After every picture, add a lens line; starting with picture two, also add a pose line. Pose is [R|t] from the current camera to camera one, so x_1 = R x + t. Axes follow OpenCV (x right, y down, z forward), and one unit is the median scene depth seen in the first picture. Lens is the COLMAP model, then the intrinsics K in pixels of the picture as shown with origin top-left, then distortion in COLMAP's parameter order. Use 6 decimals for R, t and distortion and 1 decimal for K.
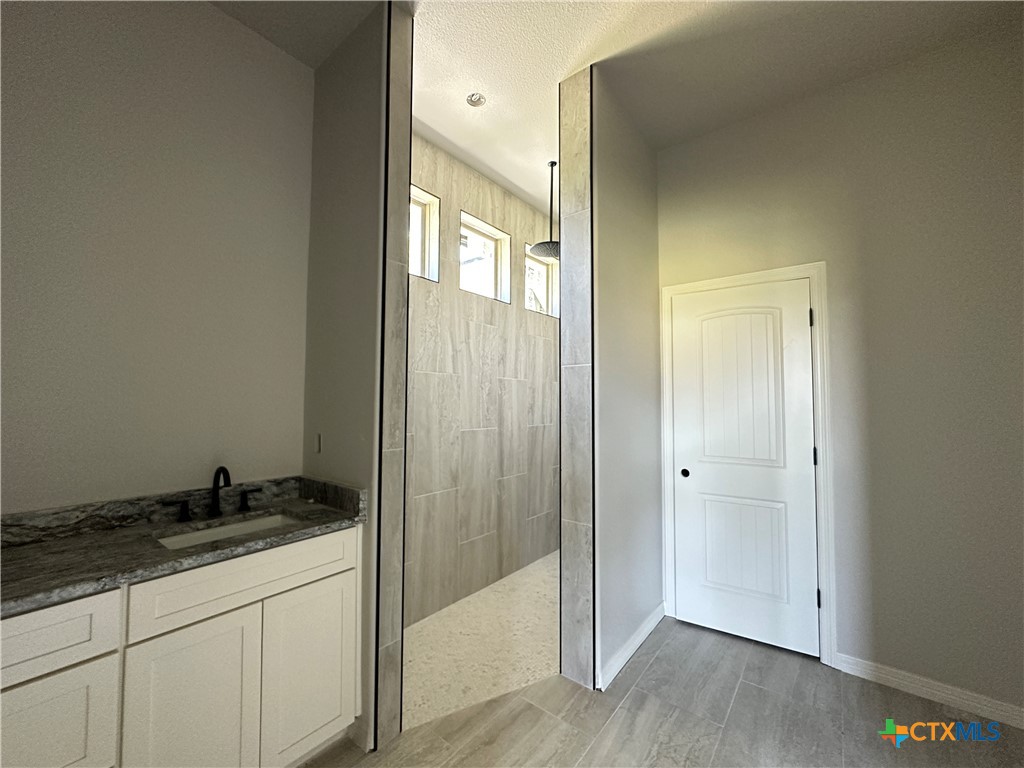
lens RADIAL K [[410.4, 0, 507.4], [0, 410.4, 383.9], [0, 0, 1]] dist [-0.005675, 0.001471]
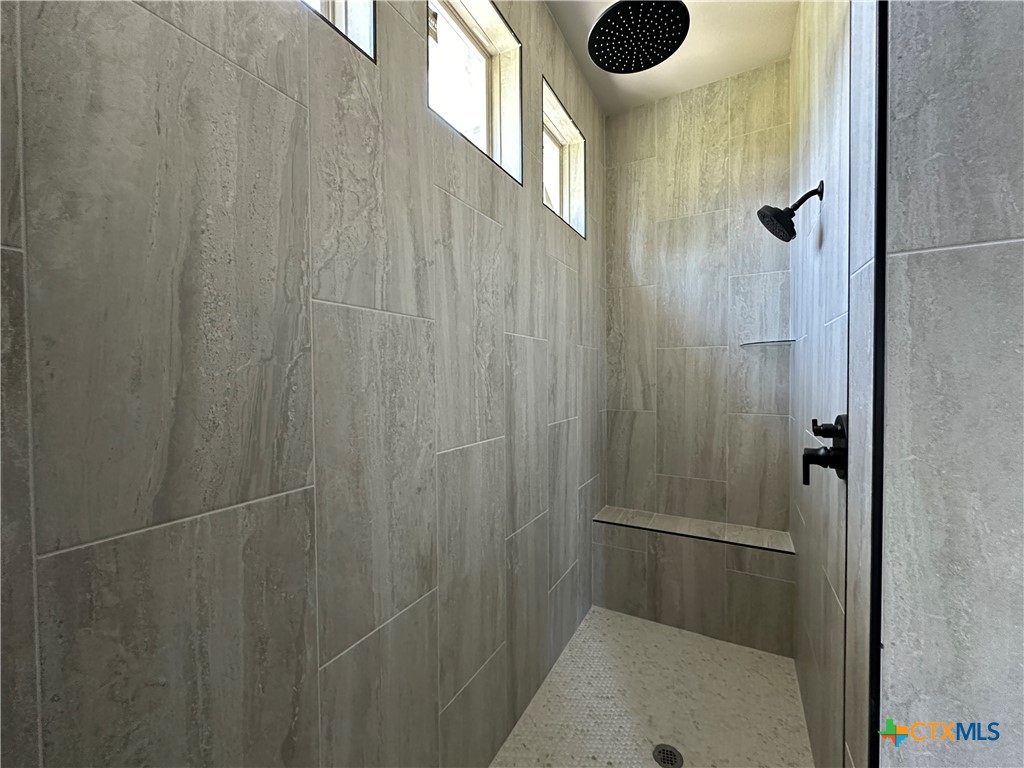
lens RADIAL K [[410.4, 0, 508.9], [0, 410.4, 384.1], [0, 0, 1]] dist [-0.005675, 0.001471]
pose [[0.986223, -0.016124, 0.164632, -0.121112], [0.005220, 0.997776, 0.066449, 0.015890], [-0.165338, -0.064674, 0.984114, 0.634416]]
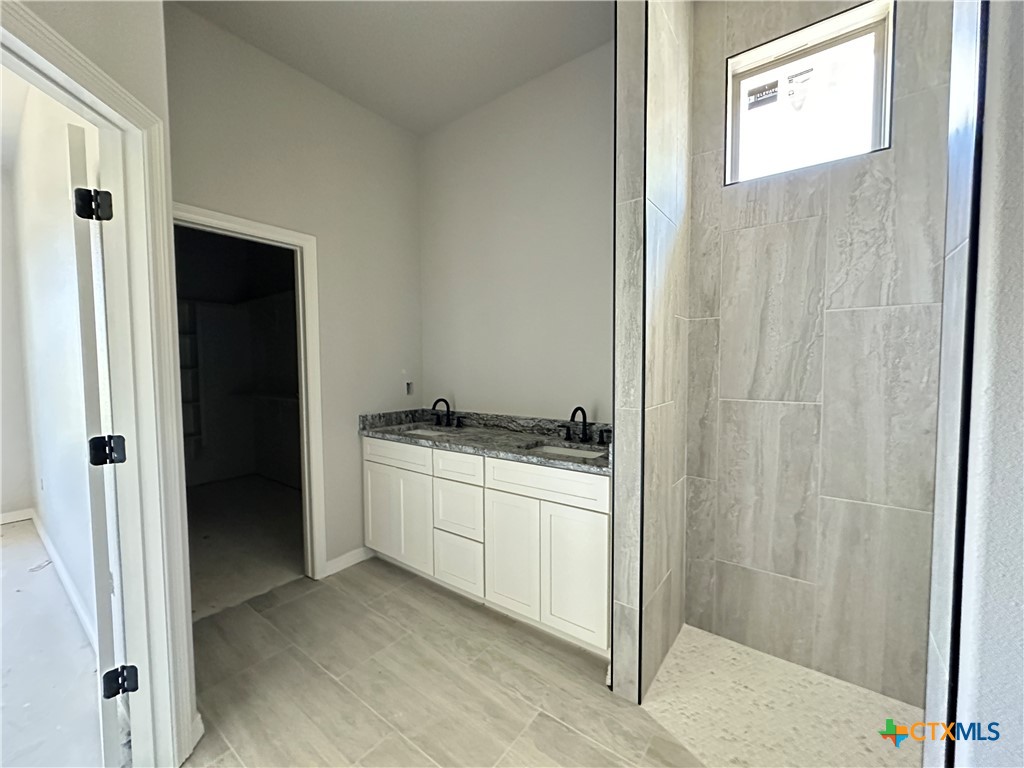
lens RADIAL K [[410.4, 0, 509.8], [0, 410.4, 383.0], [0, 0, 1]] dist [-0.005675, 0.001471]
pose [[0.036527, 0.043283, -0.998395, 0.417340], [0.049899, 0.997736, 0.045080, 0.030118], [0.998086, -0.051466, 0.034285, 0.456056]]
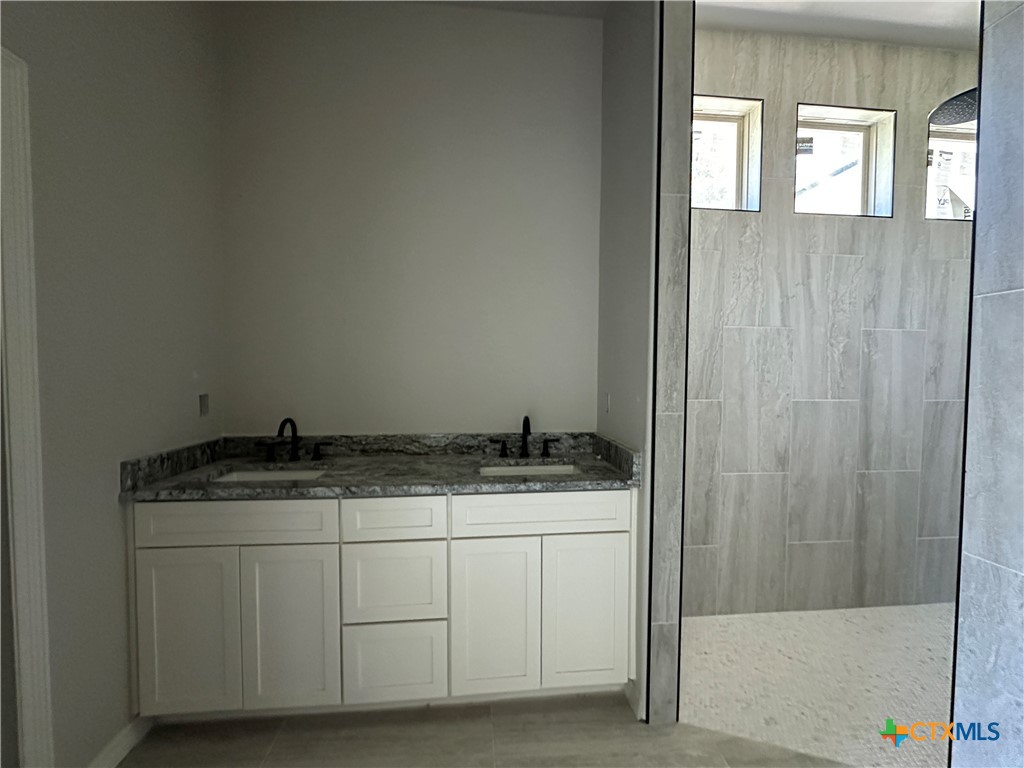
lens RADIAL K [[410.4, 0, 511.4], [0, 410.4, 383.2], [0, 0, 1]] dist [-0.005675, 0.001471]
pose [[0.697745, 0.025324, -0.715898, 0.073840], [0.028221, 0.997627, 0.062795, 0.019870], [0.715790, -0.064018, 0.695375, 0.095752]]
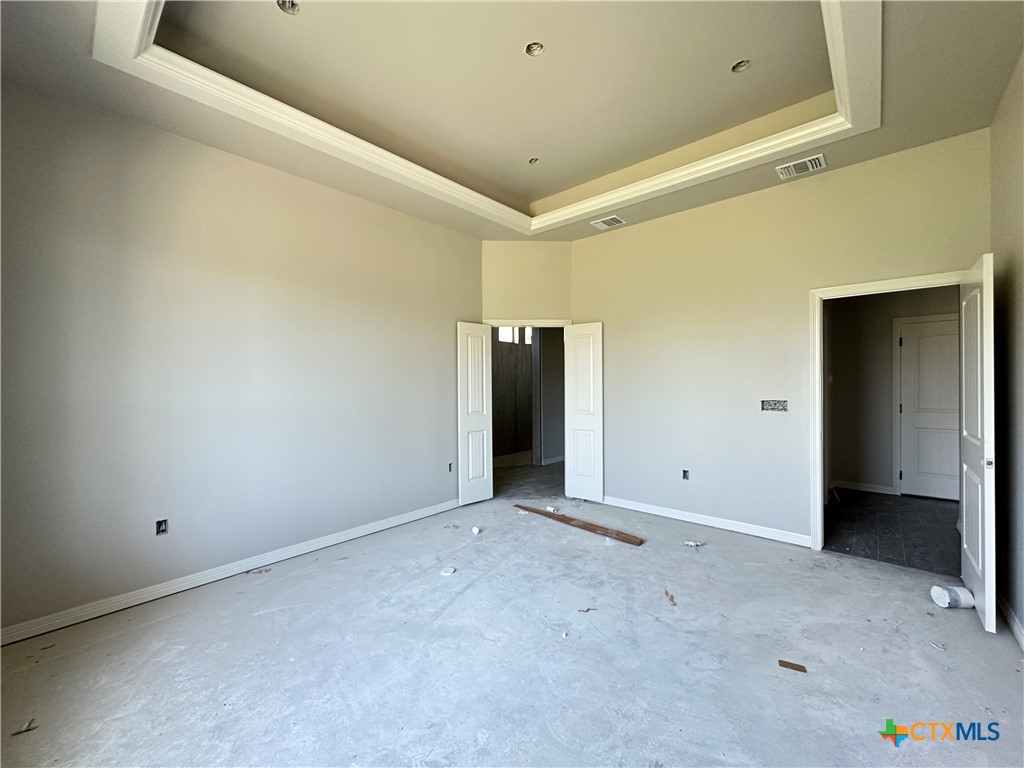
lens RADIAL K [[410.4, 0, 511.7], [0, 410.4, 383.6], [0, 0, 1]] dist [-0.005675, 0.001471]
pose [[0.998904, -0.008255, -0.046066, 0.094657], [0.010266, 0.998997, 0.043591, -0.082741], [0.045660, -0.044016, 0.997987, -1.860994]]
